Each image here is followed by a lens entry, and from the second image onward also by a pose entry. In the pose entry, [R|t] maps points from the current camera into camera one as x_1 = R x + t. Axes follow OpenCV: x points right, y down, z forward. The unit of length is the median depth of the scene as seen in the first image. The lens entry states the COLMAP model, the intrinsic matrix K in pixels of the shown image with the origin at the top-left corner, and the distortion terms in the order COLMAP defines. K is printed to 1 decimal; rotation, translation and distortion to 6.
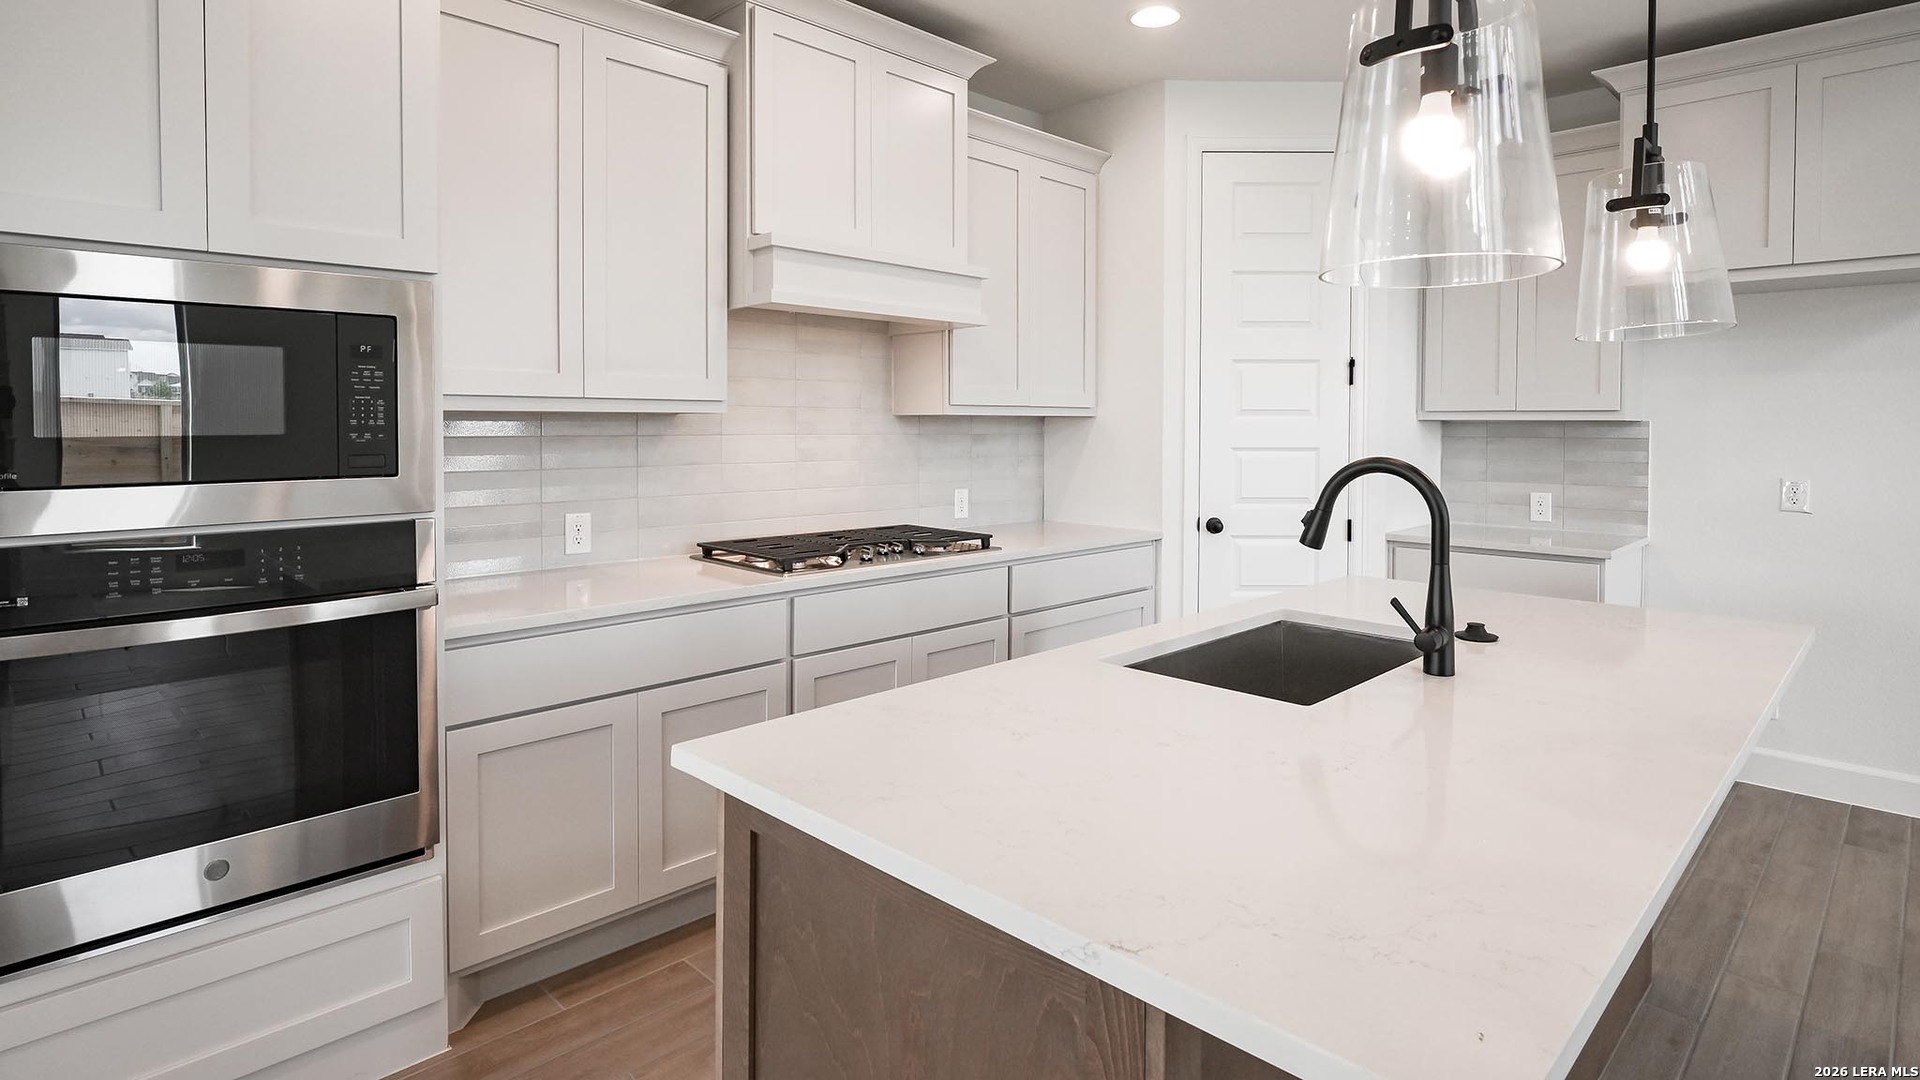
lens RADIAL K [[960.6, 0, 960.0], [0, 960.6, 540.0], [0, 0, 1]] dist [-0.002031, -0.000517]
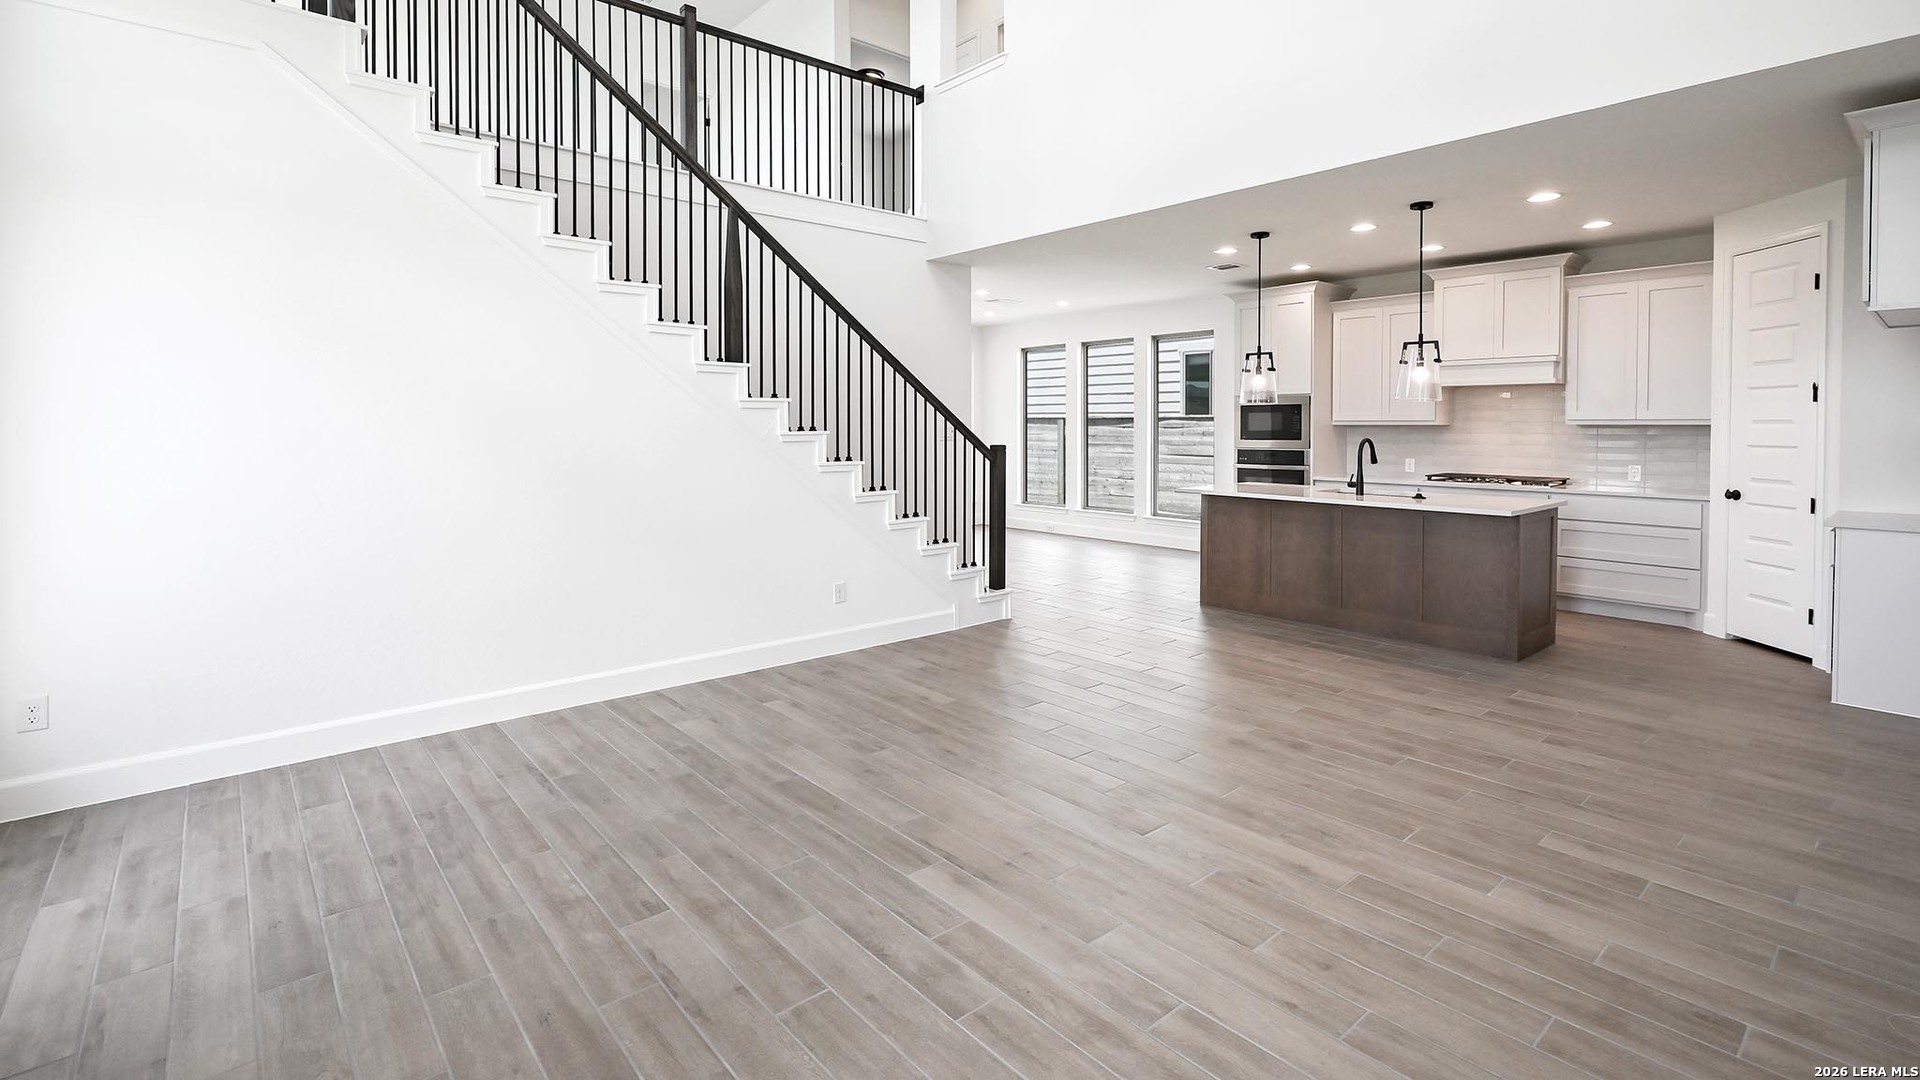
lens RADIAL K [[864.3, 0, 960.0], [0, 864.3, 540.0], [0, 0, 1]] dist [0.000537, 0.000102]
pose [[-0.065185, 0.127333, -0.989716, 1.886488], [-0.121793, 0.983395, 0.134541, 0.020923], [0.990413, 0.129311, -0.048595, -0.150478]]
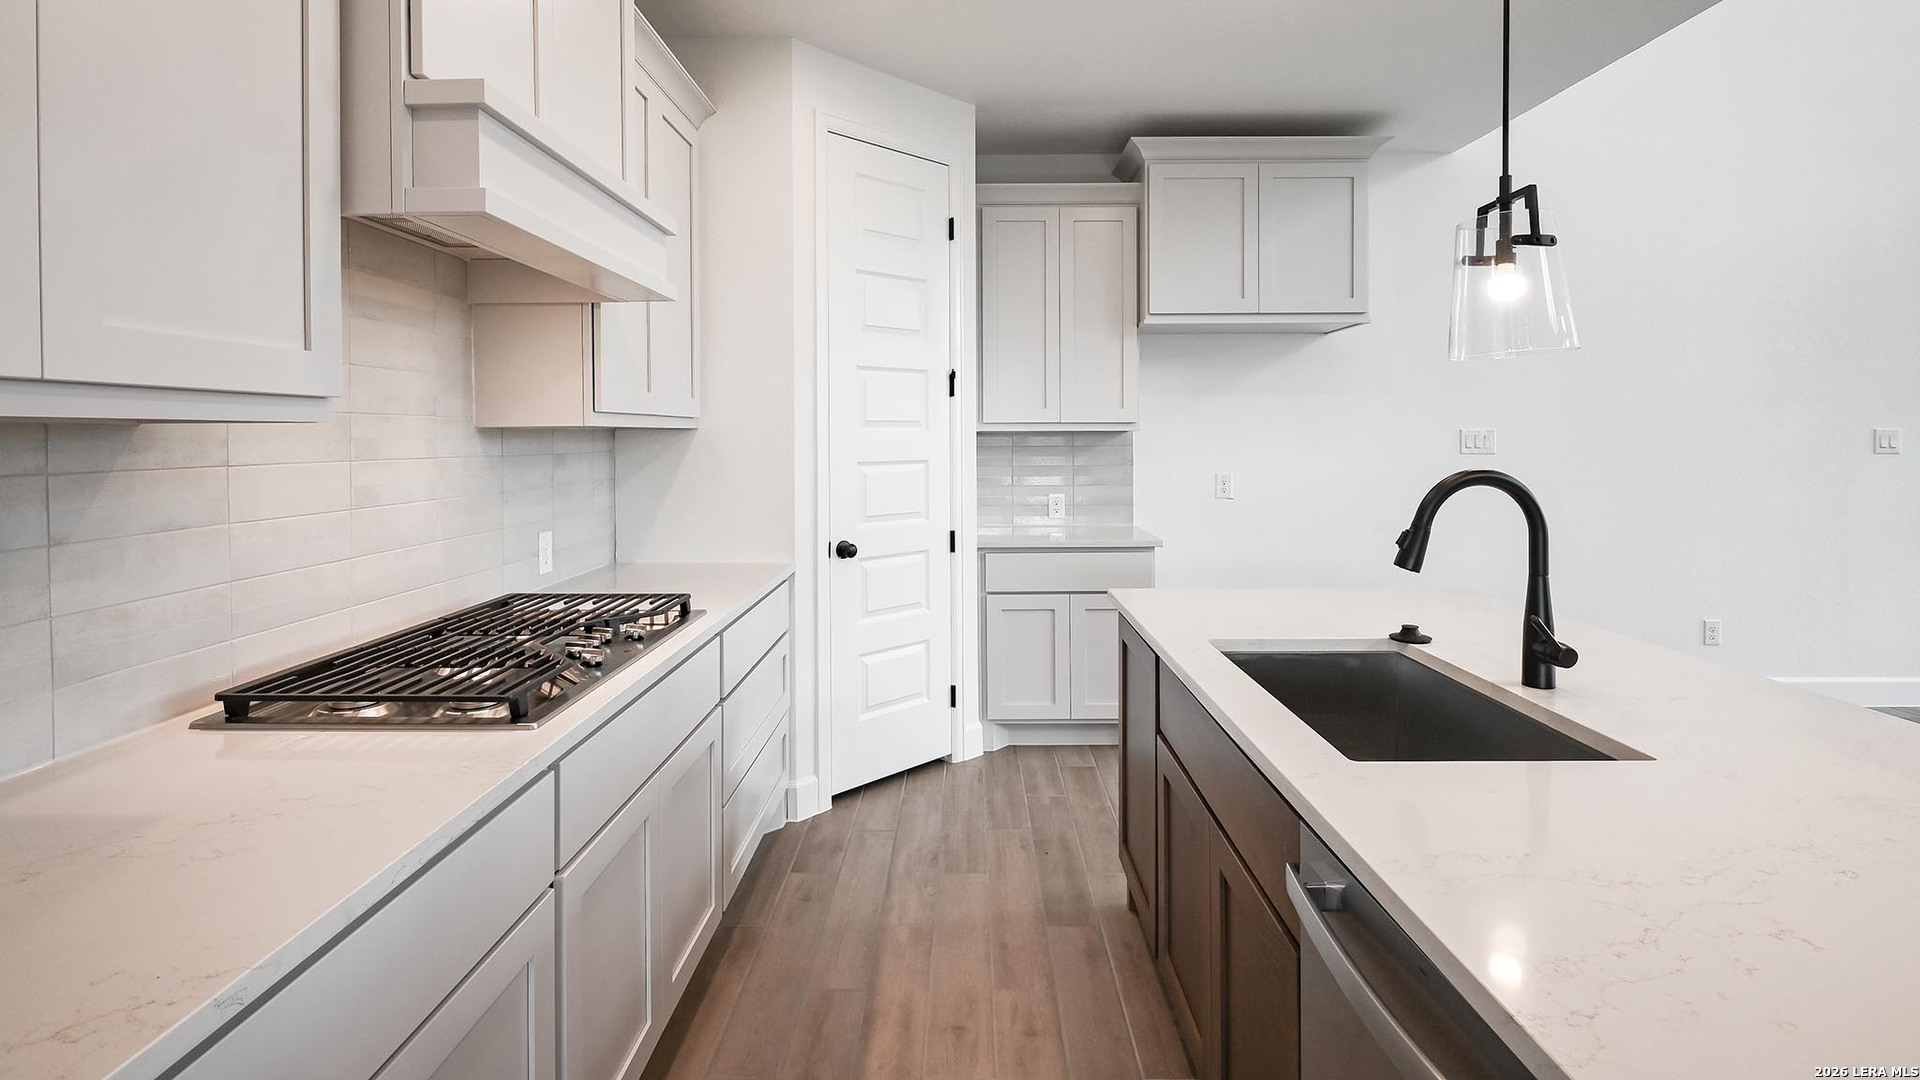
lens RADIAL K [[904.2, 0, 960.5], [0, 904.2, 500.0], [0, 0, 1]] dist [-0.000911, -0.000042]
pose [[0.706299, -0.056791, 0.705632, -0.279335], [0.092025, 0.995685, -0.011977, -0.045770], [-0.701906, 0.073396, 0.708478, 0.359401]]
